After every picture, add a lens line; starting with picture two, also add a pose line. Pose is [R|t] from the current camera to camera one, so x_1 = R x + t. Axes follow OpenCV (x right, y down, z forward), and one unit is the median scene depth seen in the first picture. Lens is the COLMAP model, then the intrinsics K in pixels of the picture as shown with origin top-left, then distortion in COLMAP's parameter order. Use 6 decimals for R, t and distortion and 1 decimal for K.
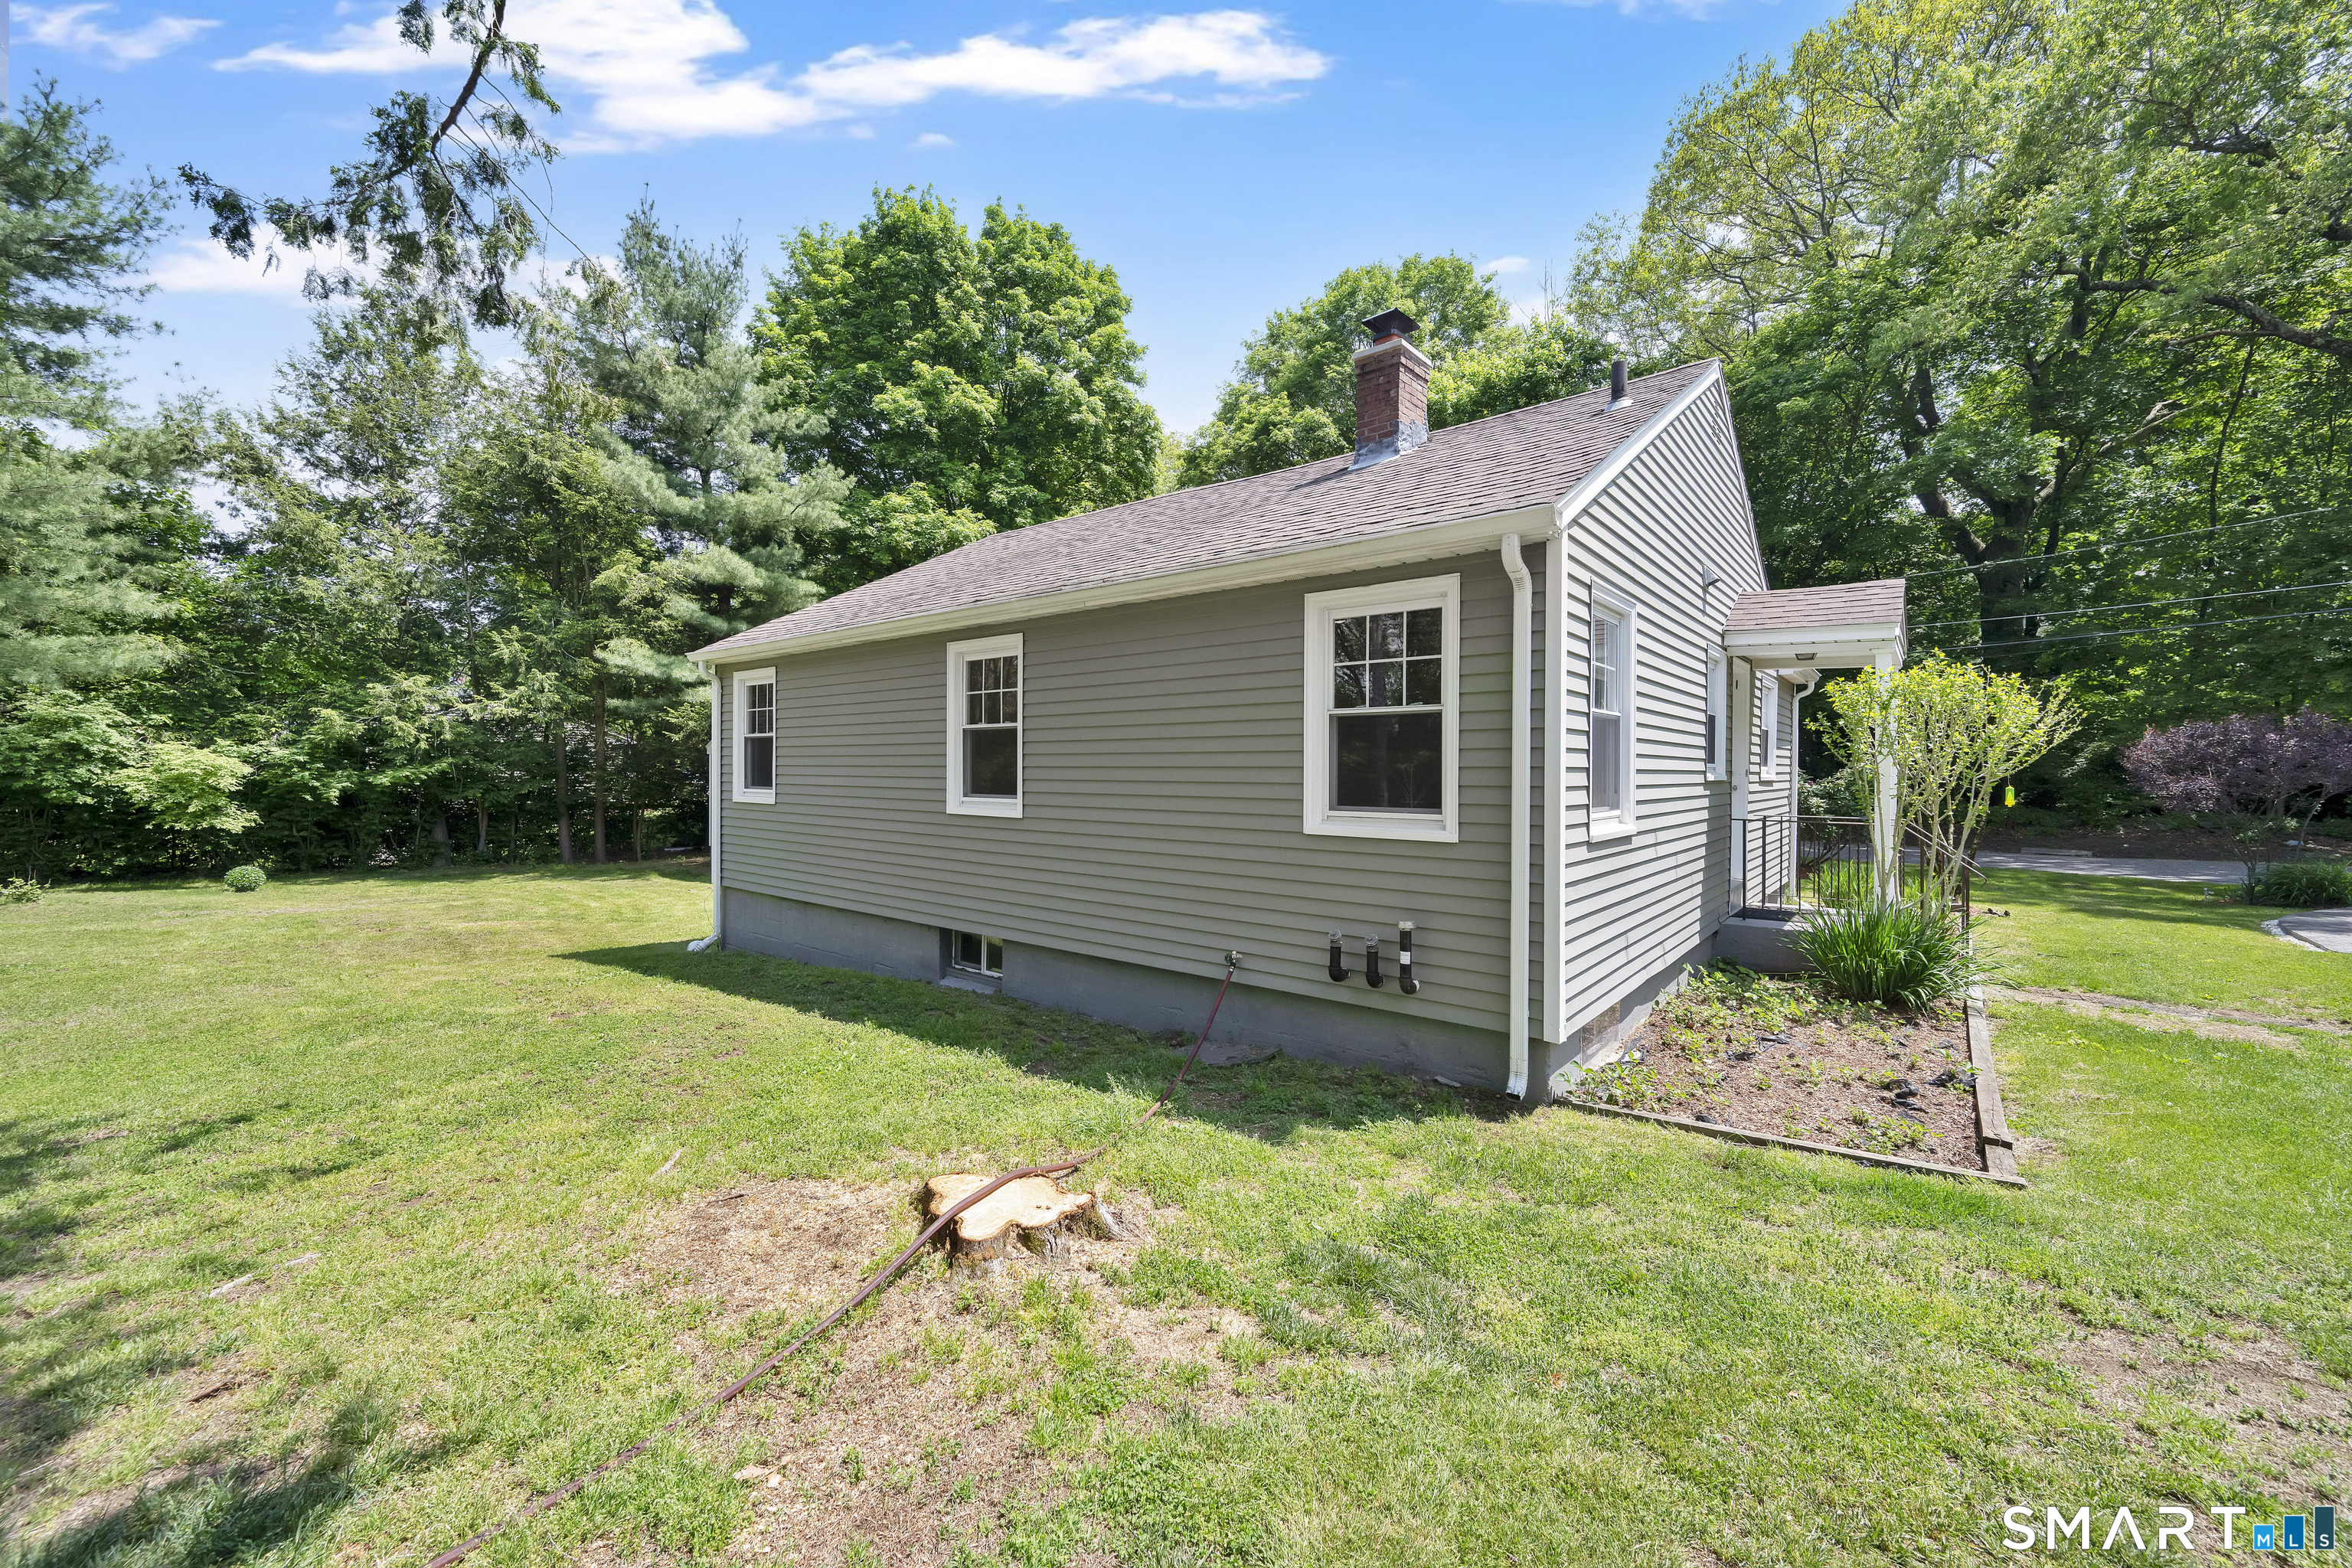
lens RADIAL K [[940.2, 0, 1191.5], [0, 940.2, 783.8], [0, 0, 1]] dist [-0.005573, -0.000036]
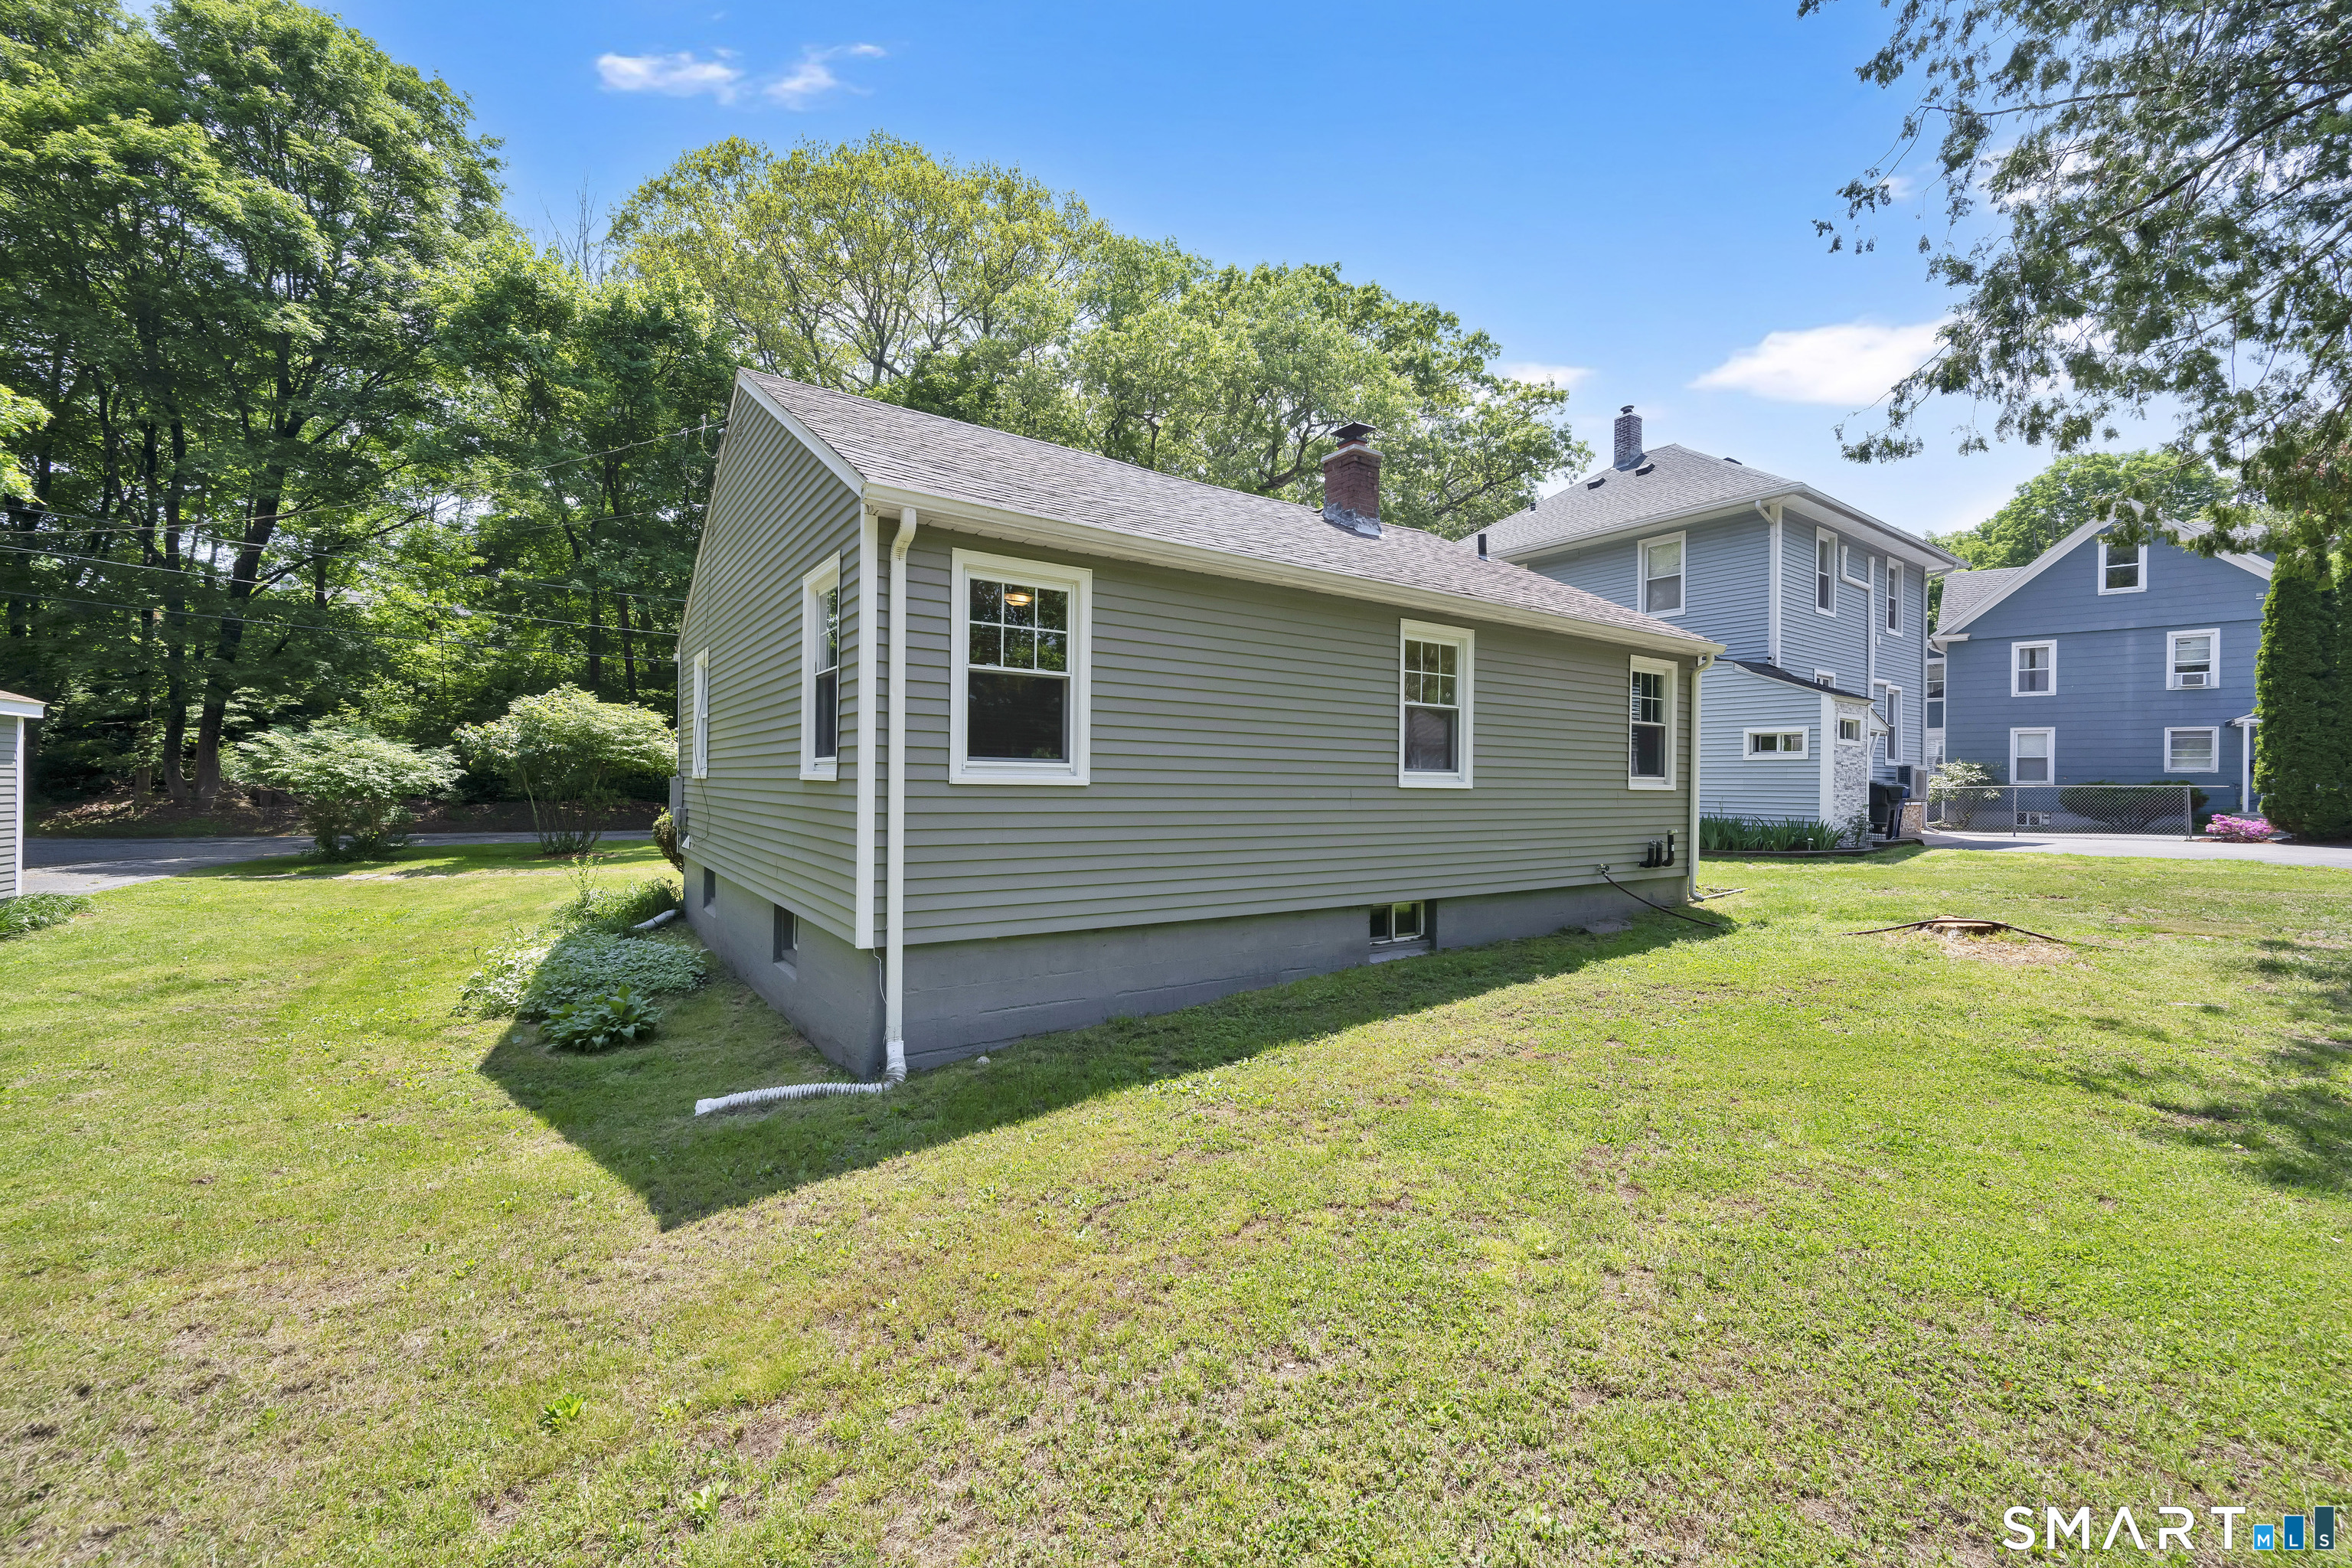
lens RADIAL K [[940.2, 0, 1191.5], [0, 940.2, 783.8], [0, 0, 1]] dist [-0.005573, -0.000036]
pose [[0.263975, -0.005503, 0.964514, -0.430876], [0.002870, 0.999984, 0.004920, 0.007328], [-0.964525, 0.001470, 0.263986, 0.316625]]
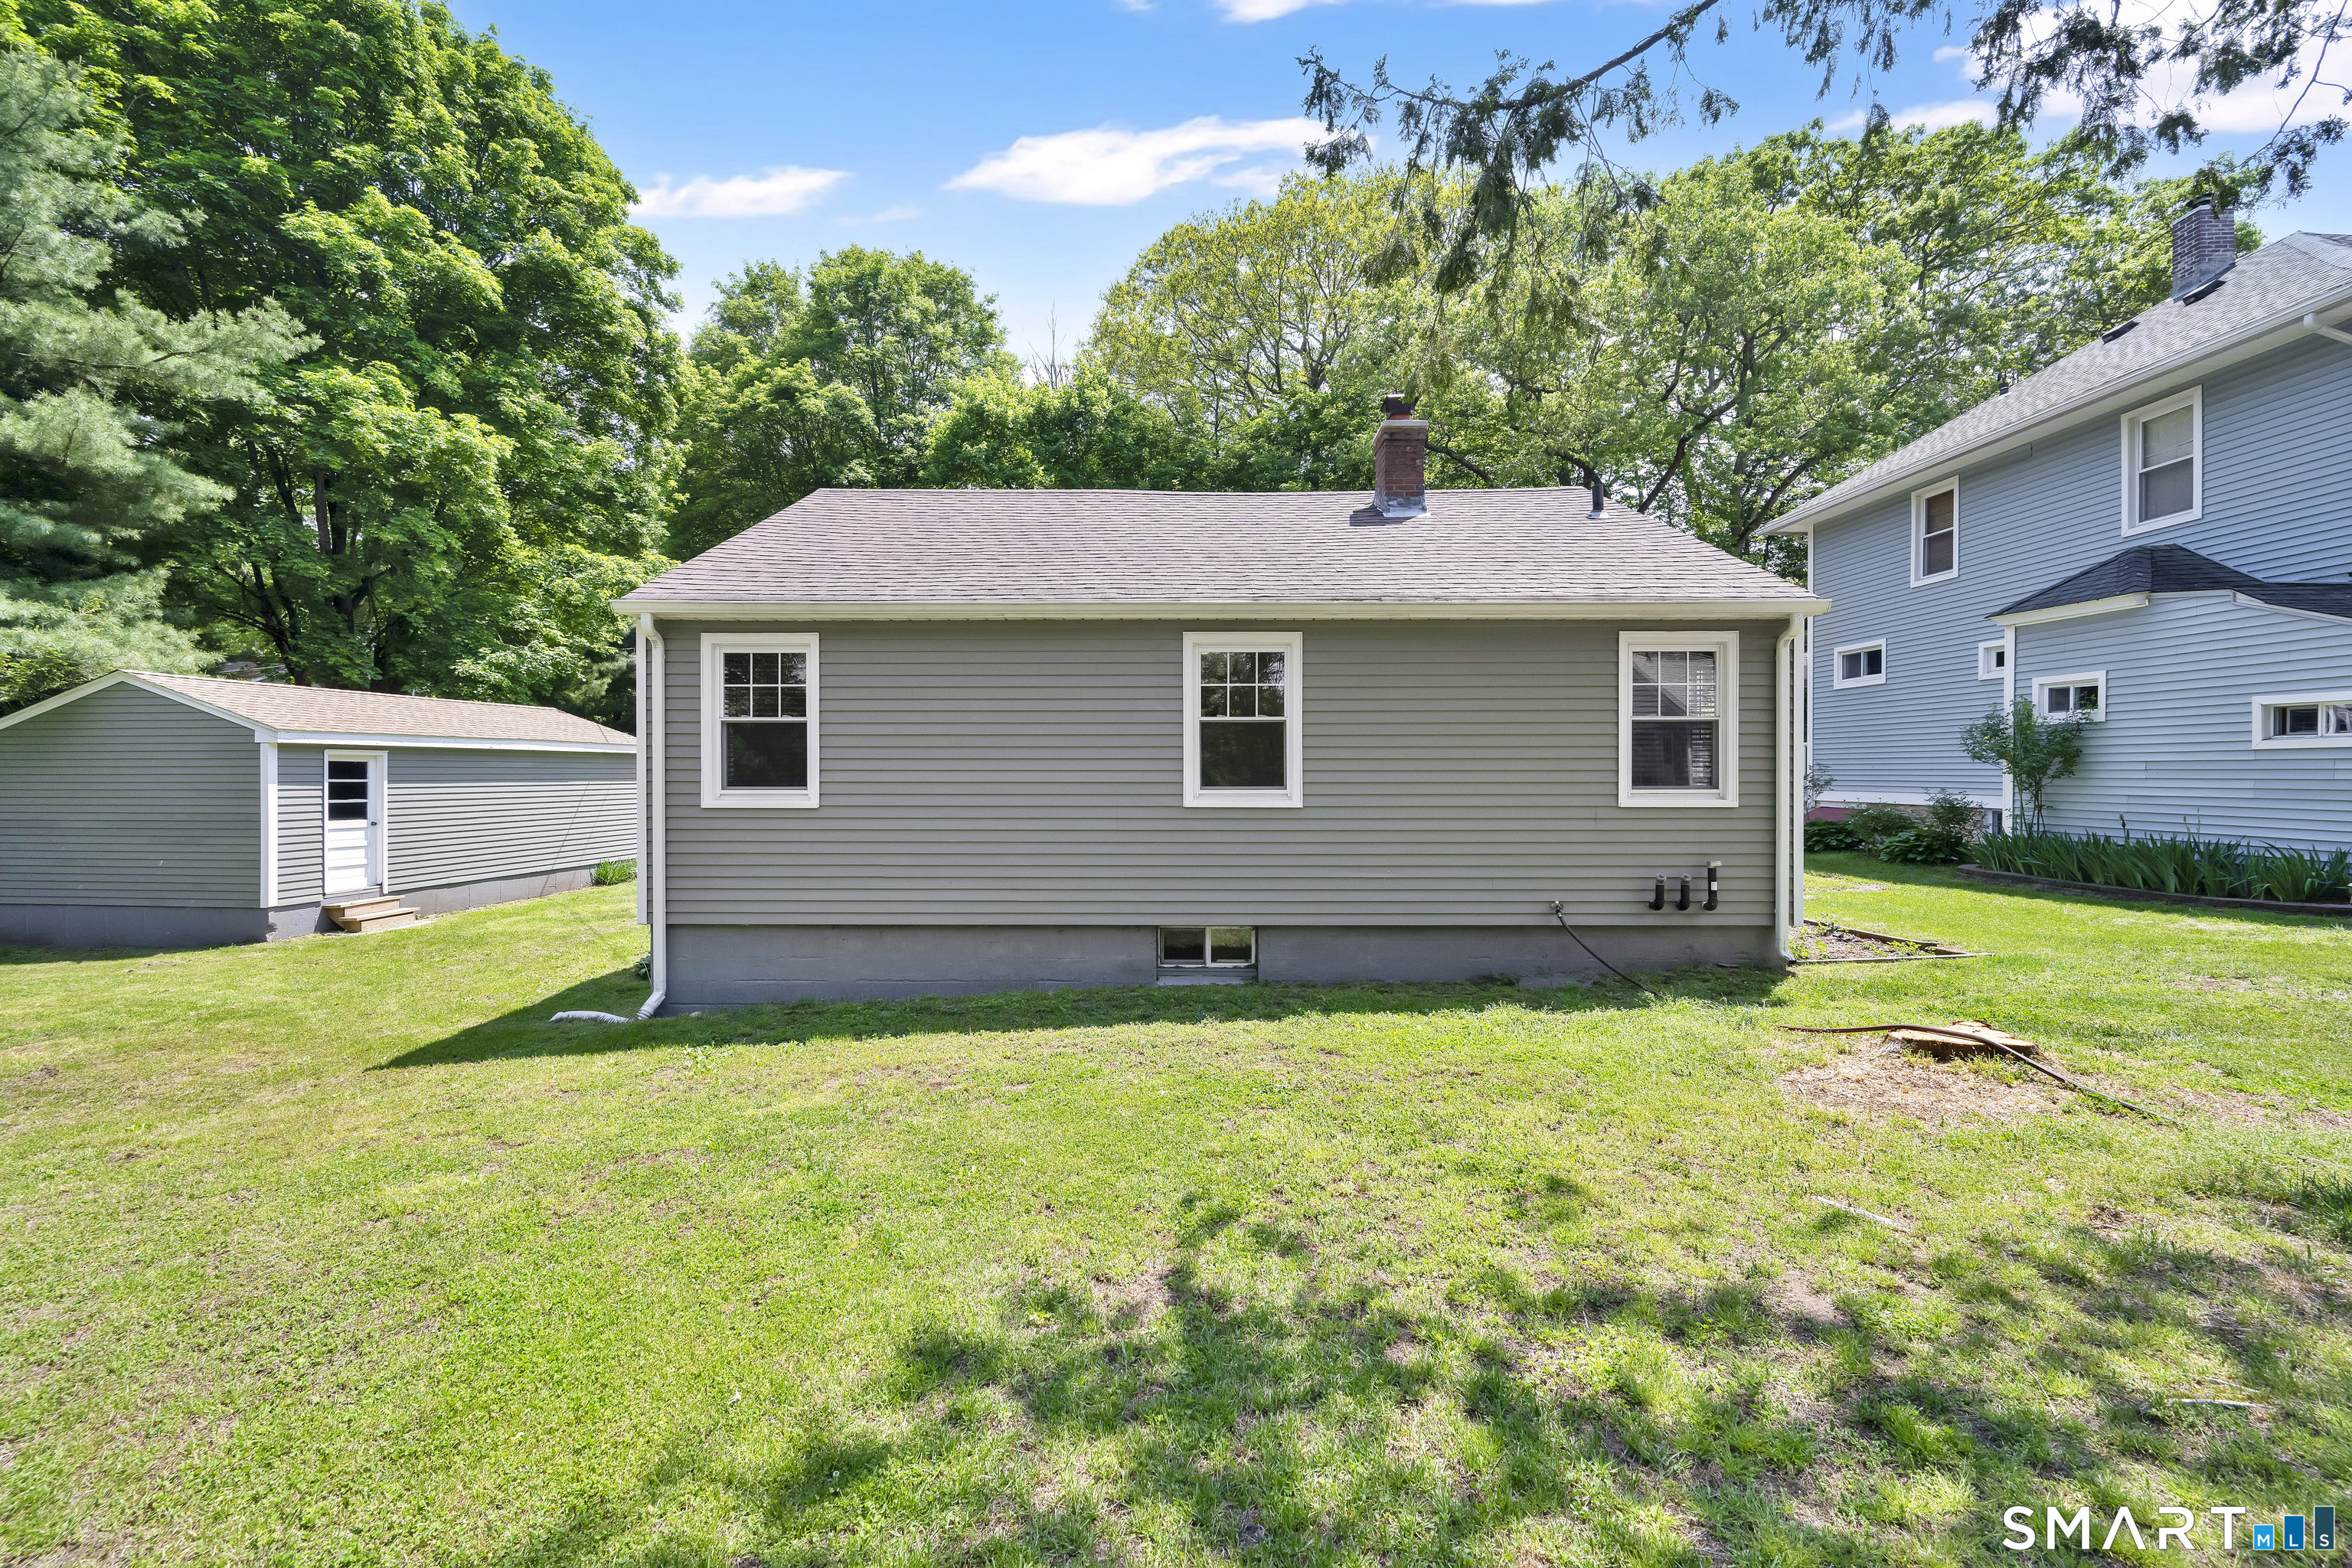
lens RADIAL K [[937.6, 0, 1176.0], [0, 937.6, 784.0], [0, 0, 1]] dist [-0.005445, -0.000097]
pose [[0.771353, -0.015450, 0.636220, -0.295166], [0.014257, 0.999874, 0.006996, 0.000175], [-0.636248, 0.003675, 0.771476, 0.085470]]
